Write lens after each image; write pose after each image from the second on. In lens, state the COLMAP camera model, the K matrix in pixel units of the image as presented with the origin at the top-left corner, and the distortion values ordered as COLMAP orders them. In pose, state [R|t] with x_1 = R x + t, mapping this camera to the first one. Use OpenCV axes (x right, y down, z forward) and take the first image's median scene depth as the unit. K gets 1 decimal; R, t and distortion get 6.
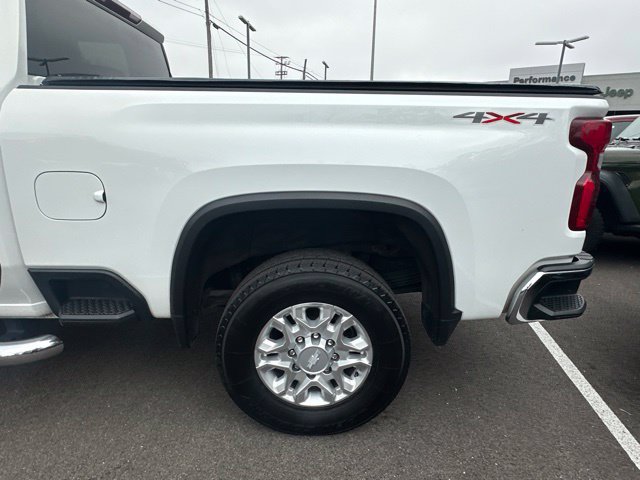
lens RADIAL K [[386.2, 0, 320.0], [0, 386.2, 240.0], [0, 0, 1]] dist [-0.003449, 0.001456]
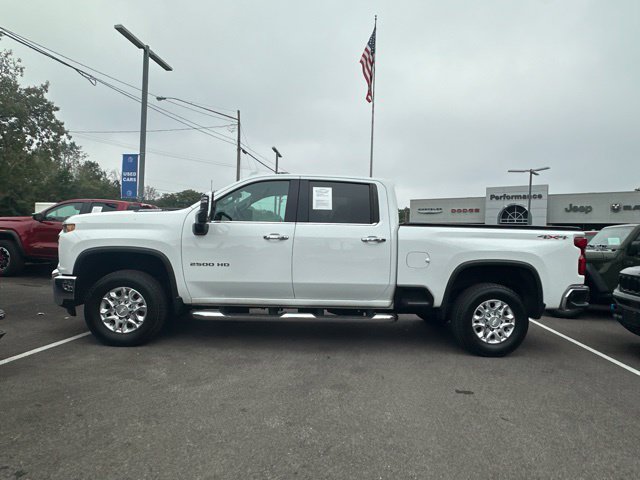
lens RADIAL K [[386.2, 0, 320.0], [0, 386.2, 240.0], [0, 0, 1]] dist [-0.003449, 0.001456]
pose [[0.999197, 0.013202, 0.037842, -1.325764], [-0.002796, 0.964848, -0.262795, 0.461337], [-0.039981, 0.262478, 0.964109, -1.676355]]
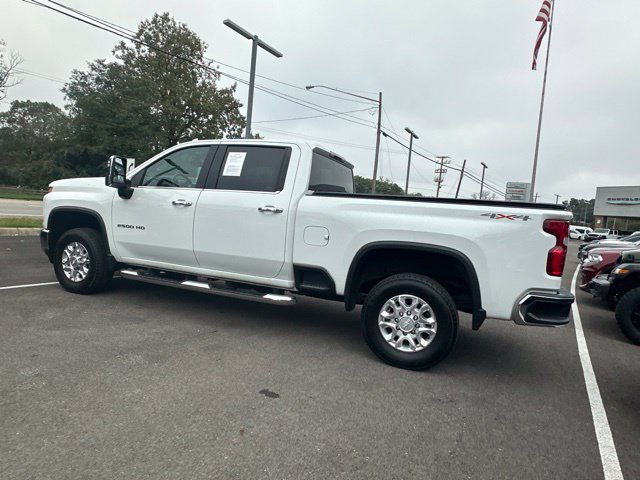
lens RADIAL K [[386.2, 0, 320.0], [0, 386.2, 240.0], [0, 0, 1]] dist [-0.003449, 0.001456]
pose [[0.923384, 0.081364, -0.375157, 0.290178], [-0.163740, 0.967398, -0.193209, 0.345128], [0.347206, 0.239835, 0.906602, -1.119765]]
